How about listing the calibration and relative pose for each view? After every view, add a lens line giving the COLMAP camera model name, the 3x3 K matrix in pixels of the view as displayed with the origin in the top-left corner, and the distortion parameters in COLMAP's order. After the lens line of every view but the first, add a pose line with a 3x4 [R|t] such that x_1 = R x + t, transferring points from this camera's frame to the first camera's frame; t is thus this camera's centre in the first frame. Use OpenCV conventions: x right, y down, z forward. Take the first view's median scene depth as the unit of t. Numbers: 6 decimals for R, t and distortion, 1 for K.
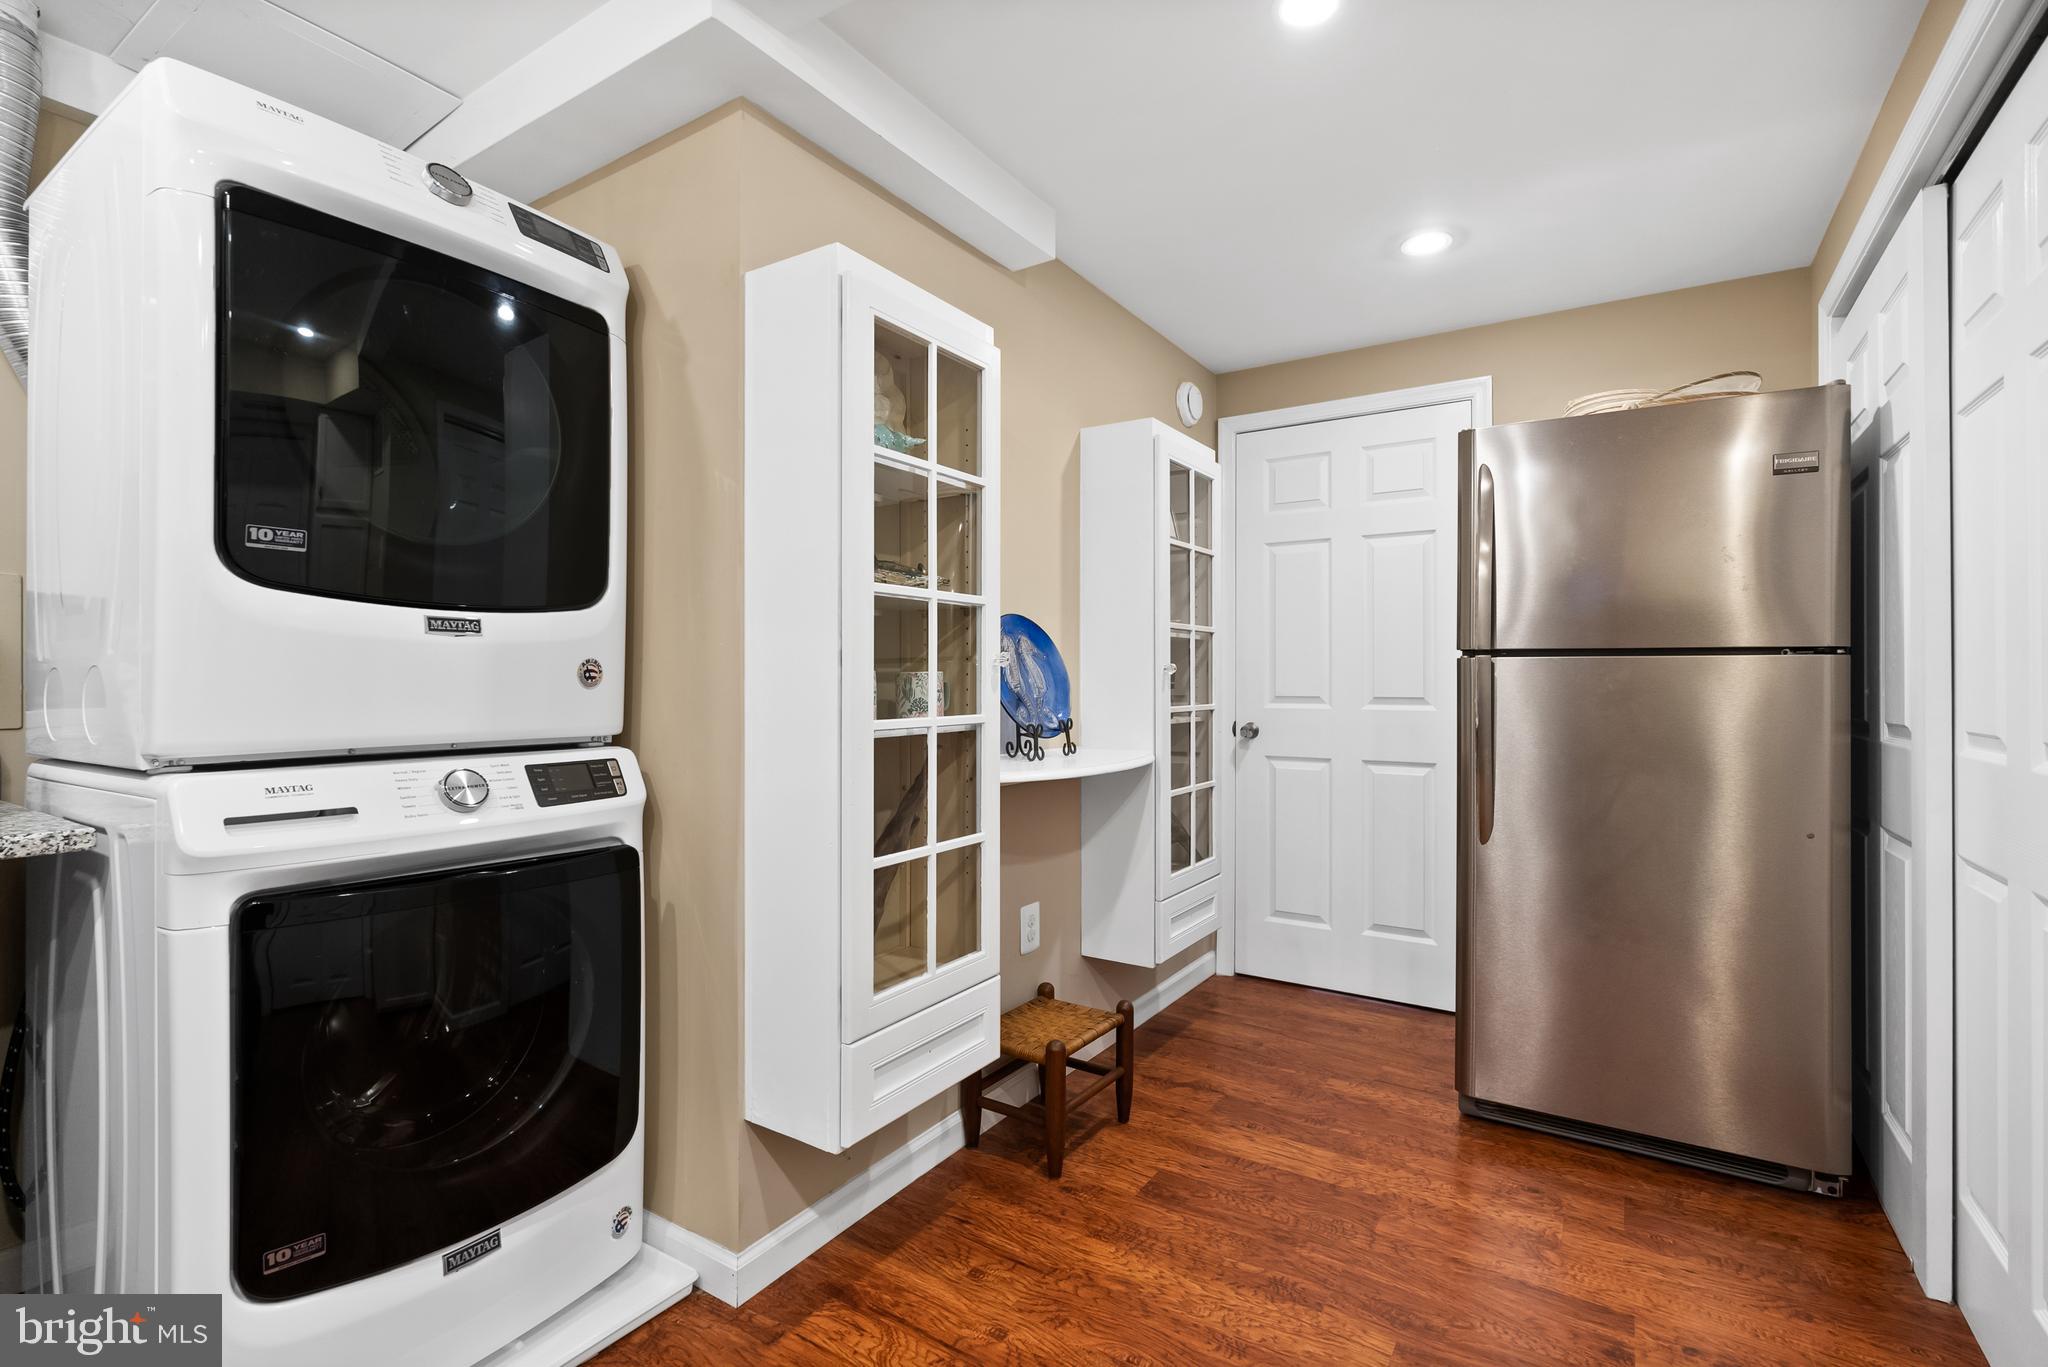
lens RADIAL K [[930.1, 0, 1032.9], [0, 930.1, 678.1], [0, 0, 1]] dist [0.000093, -0.000051]
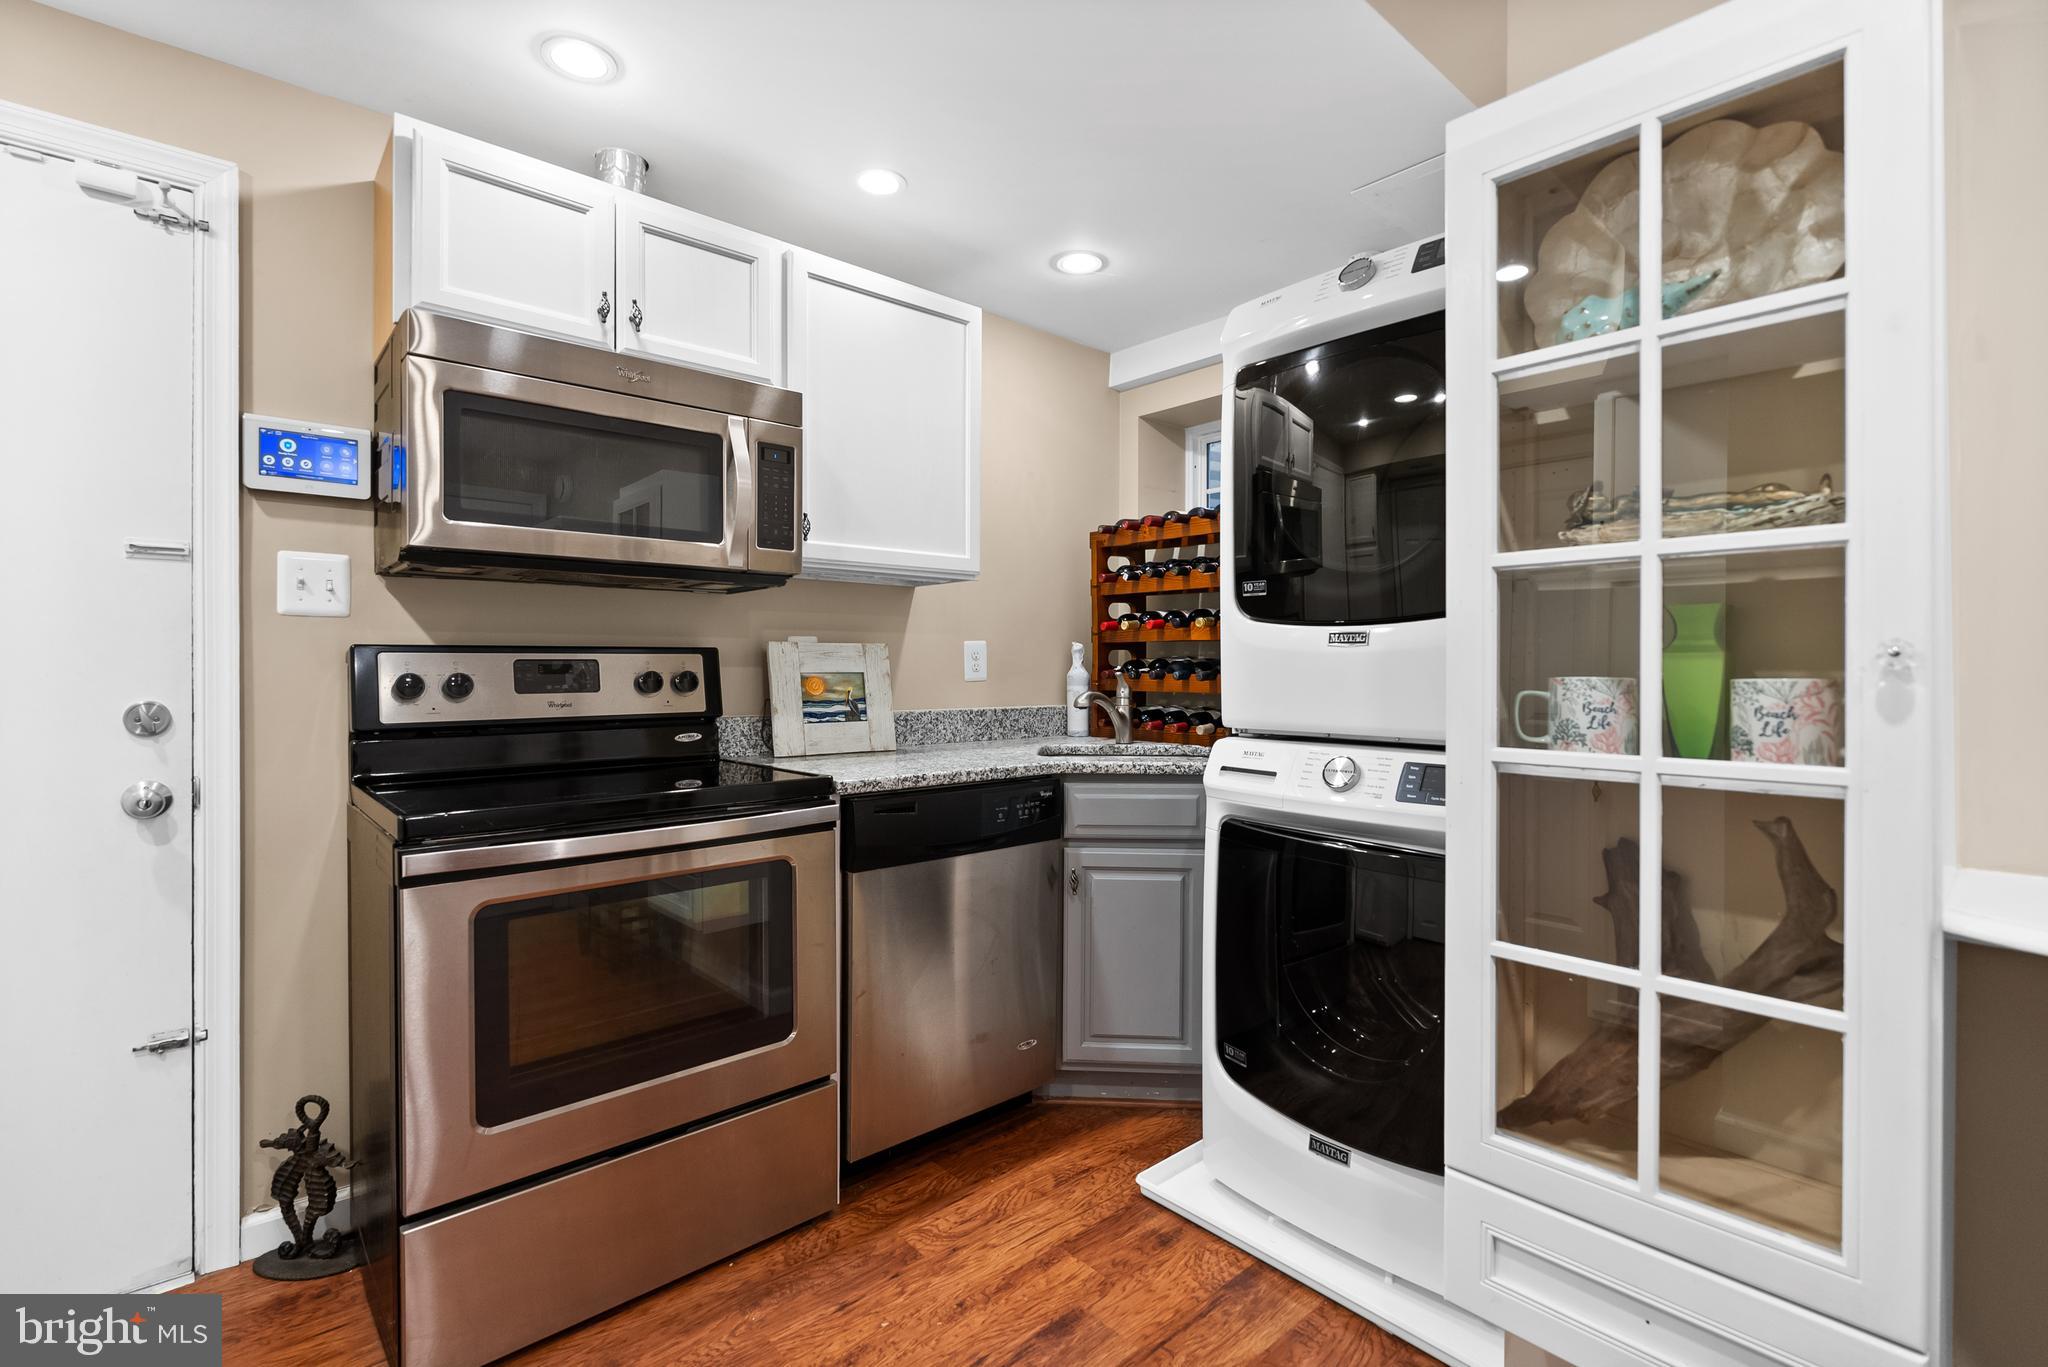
lens RADIAL K [[930.1, 0, 1033.8], [0, 930.1, 679.9], [0, 0, 1]] dist [0.000093, -0.000051]
pose [[-0.256725, 0.008784, -0.966445, 0.623782], [-0.002752, 0.999948, 0.009820, -0.012149], [0.966481, 0.005181, -0.256688, 0.865157]]
